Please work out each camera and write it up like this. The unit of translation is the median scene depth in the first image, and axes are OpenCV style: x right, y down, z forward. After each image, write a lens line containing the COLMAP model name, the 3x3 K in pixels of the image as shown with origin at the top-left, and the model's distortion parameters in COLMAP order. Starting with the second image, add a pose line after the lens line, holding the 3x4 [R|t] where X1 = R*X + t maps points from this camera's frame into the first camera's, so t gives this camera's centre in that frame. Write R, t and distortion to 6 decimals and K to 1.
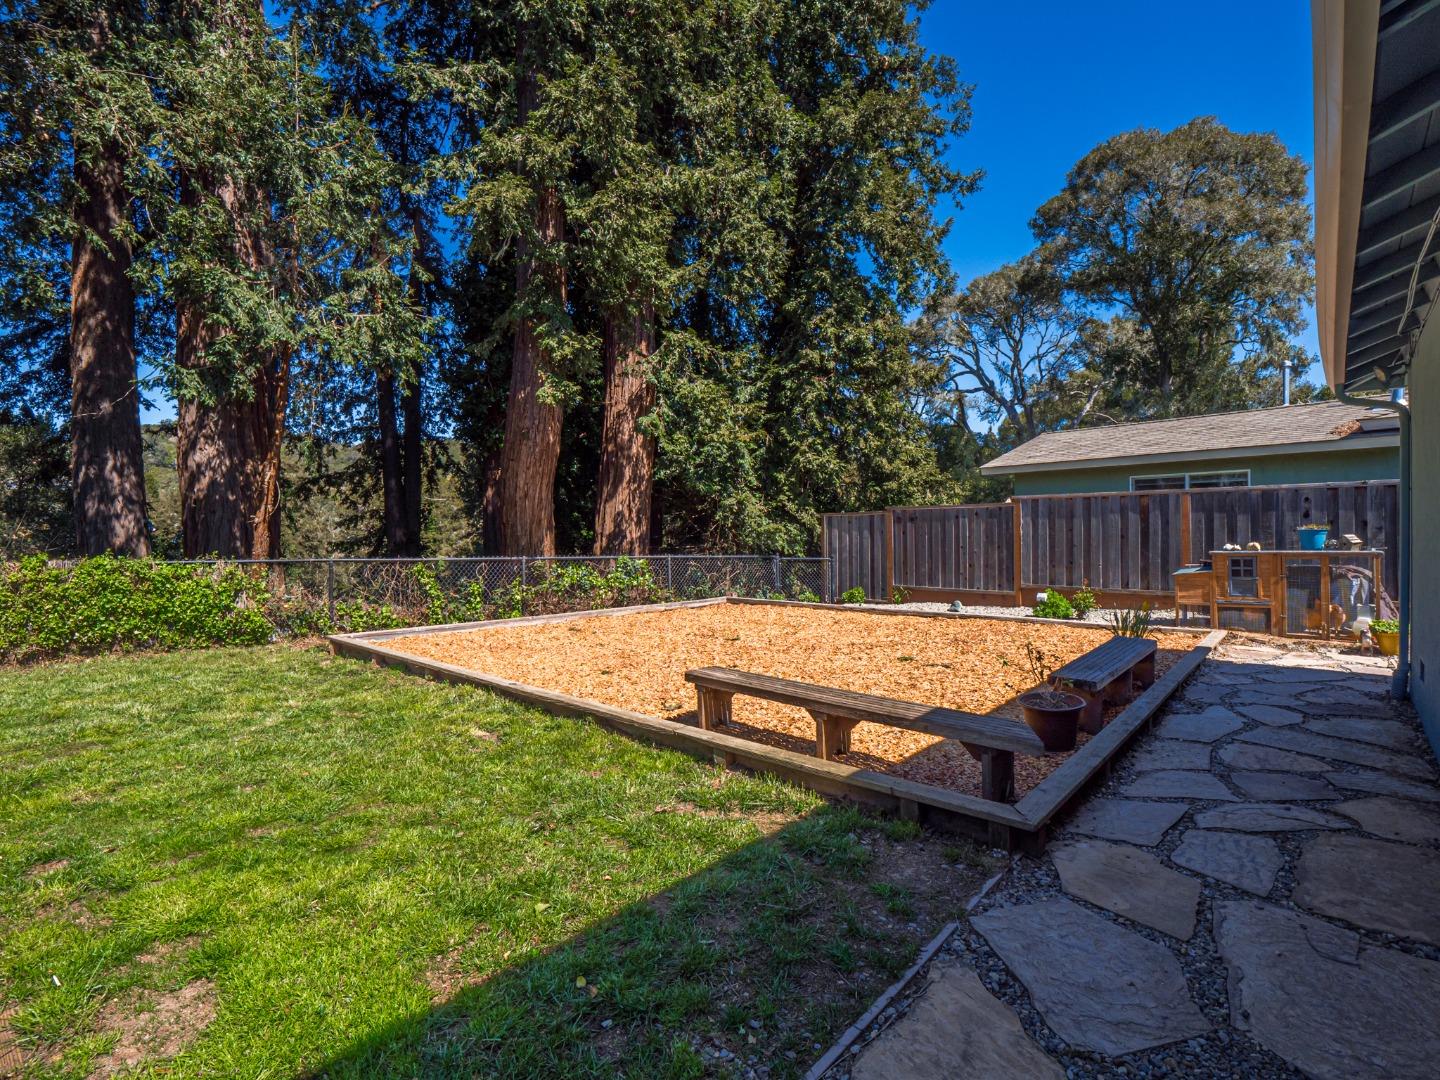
lens RADIAL K [[701.5, 0, 719.3], [0, 701.5, 534.2], [0, 0, 1]] dist [-0.008581, -0.003635]
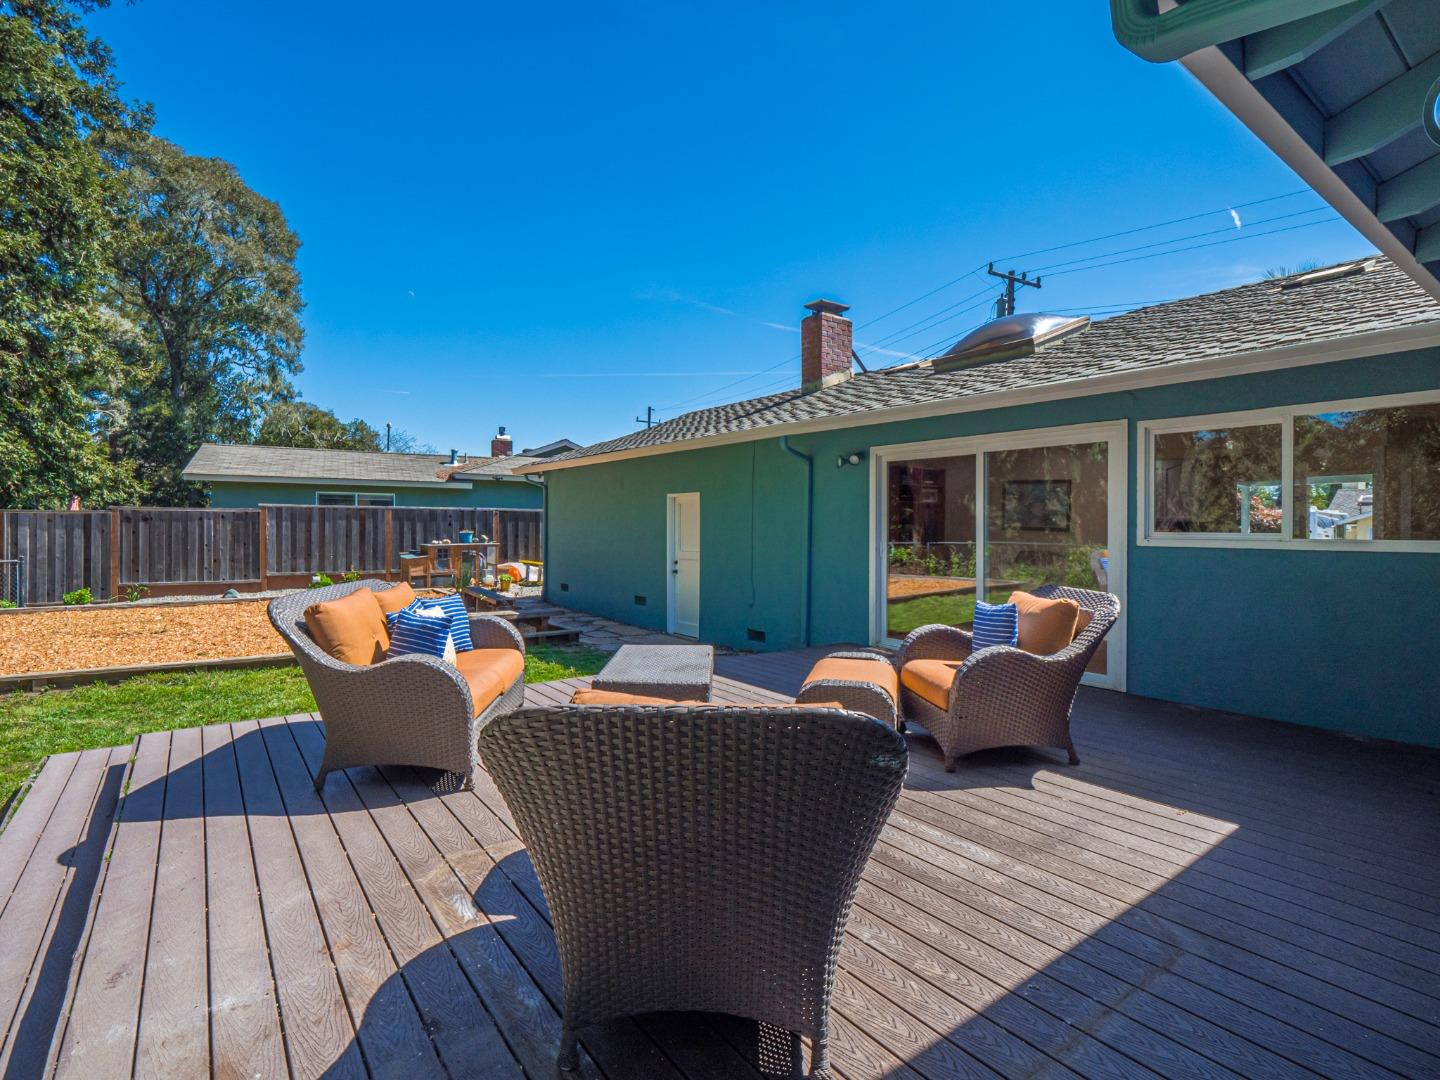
lens RADIAL K [[701.5, 0, 720.0], [0, 701.5, 542.6], [0, 0, 1]] dist [-0.008581, -0.003635]
pose [[0.215091, -0.011799, 0.976523, -0.523081], [-0.006753, 0.999885, 0.013569, -0.005967], [-0.976571, -0.009513, 0.214987, -0.061162]]
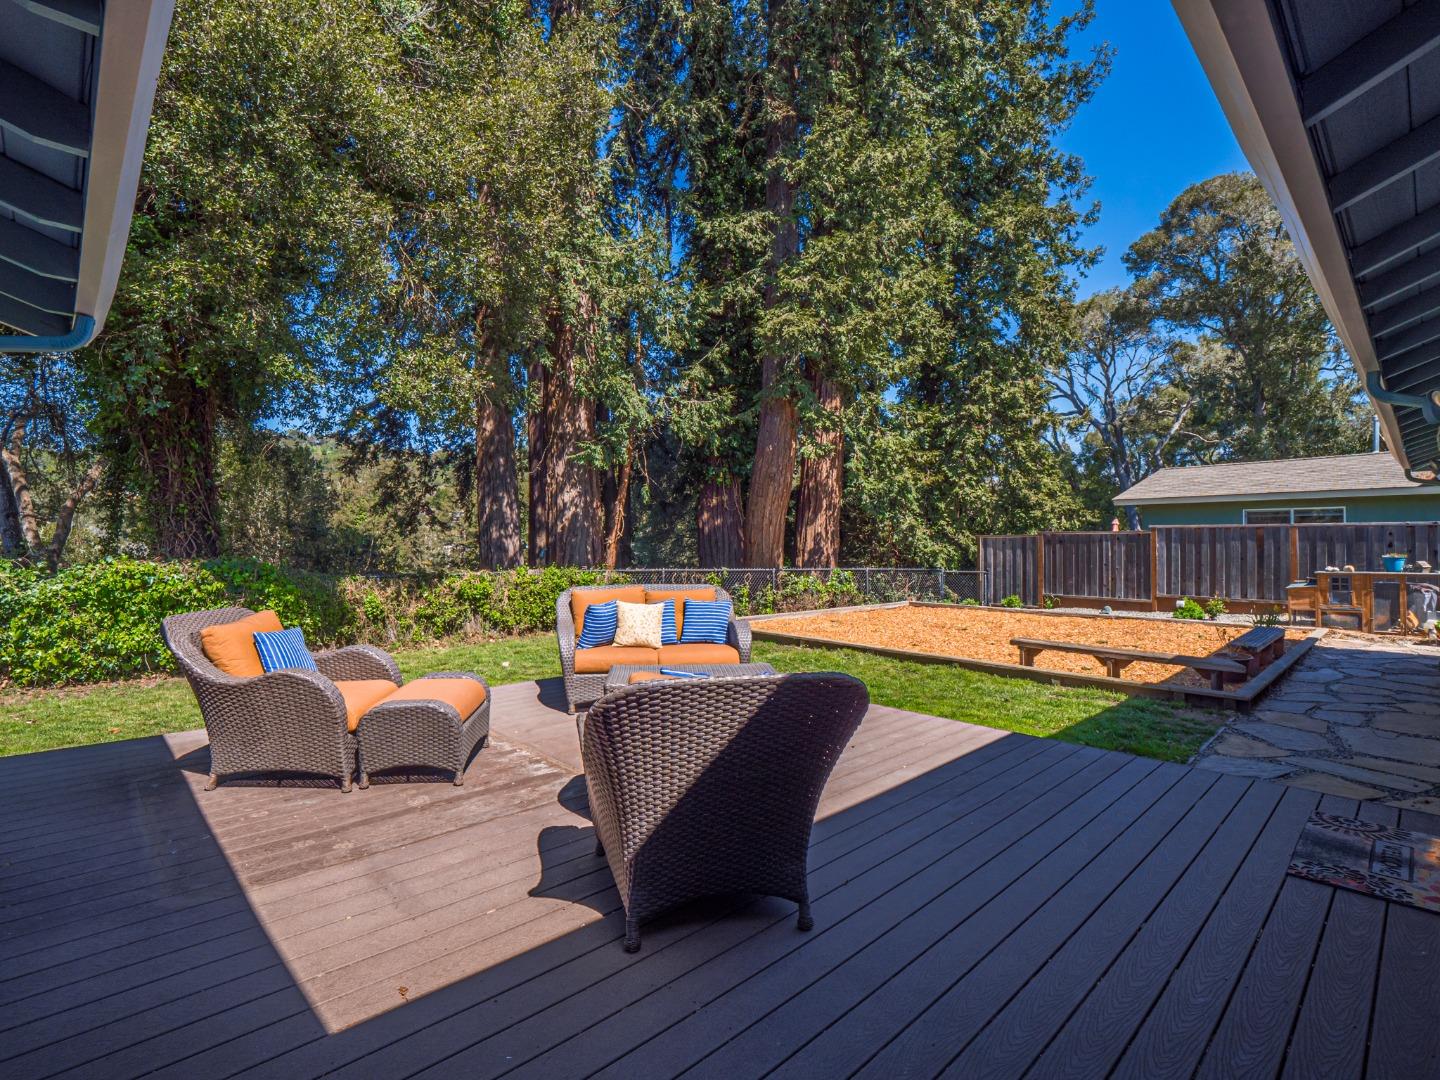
lens RADIAL K [[701.5, 0, 716.9], [0, 701.5, 531.6], [0, 0, 1]] dist [-0.008581, -0.003635]
pose [[0.996630, 0.007608, -0.081680, -0.222676], [-0.008777, 0.999864, -0.013964, -0.015420], [0.081563, 0.014634, 0.996561, -0.286639]]
